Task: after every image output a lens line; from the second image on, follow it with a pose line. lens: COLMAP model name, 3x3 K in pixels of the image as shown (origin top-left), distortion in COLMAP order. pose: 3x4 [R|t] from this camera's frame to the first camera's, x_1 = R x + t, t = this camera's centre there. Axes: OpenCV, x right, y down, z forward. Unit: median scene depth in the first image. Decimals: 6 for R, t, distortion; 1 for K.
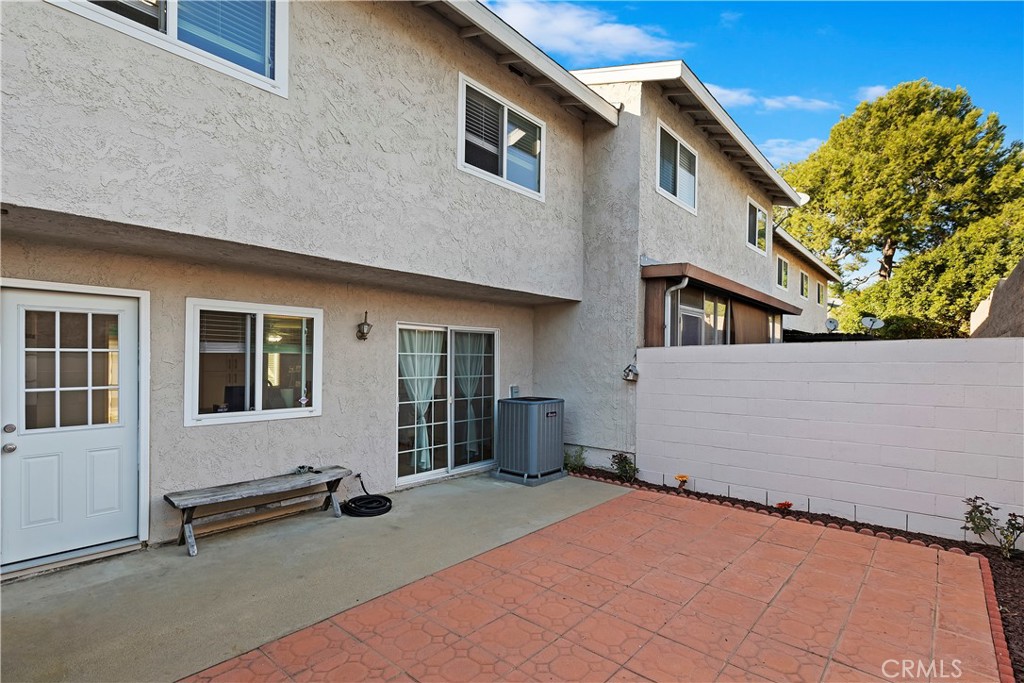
lens RADIAL K [[473.3, 0, 516.3], [0, 473.3, 352.6], [0, 0, 1]] dist [0.001526, 0.000251]
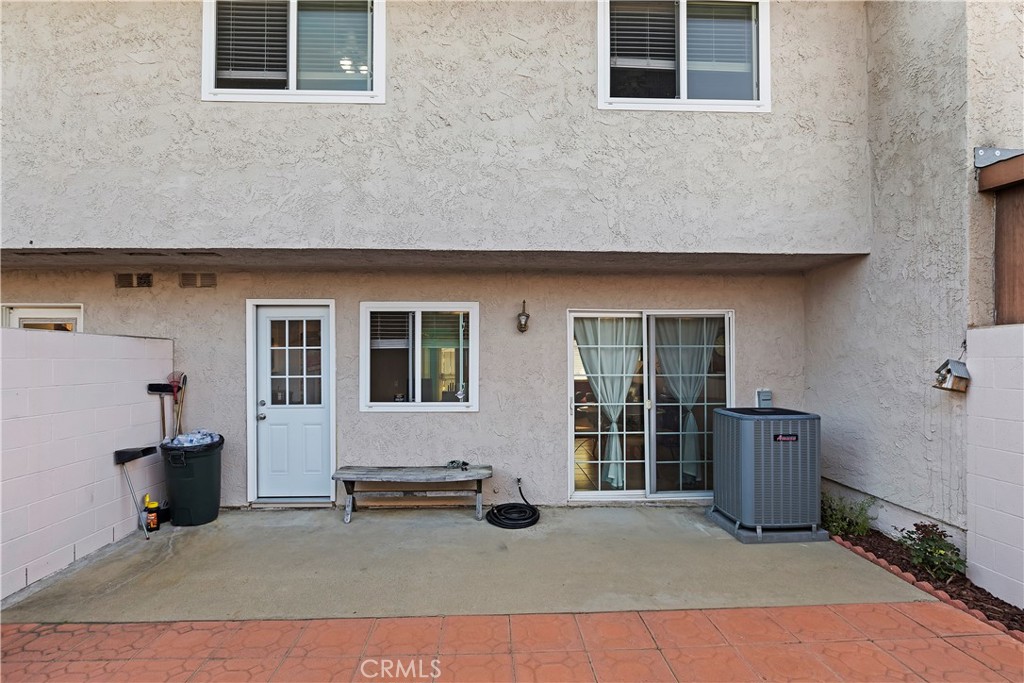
lens RADIAL K [[490.3, 0, 510.8], [0, 490.3, 344.8], [0, 0, 1]] dist [-0.017628, 0.000847]
pose [[0.699480, -0.019527, -0.714385, 0.353647], [0.016475, 0.999802, -0.011197, 0.008180], [0.714462, -0.003937, 0.699663, 0.340762]]
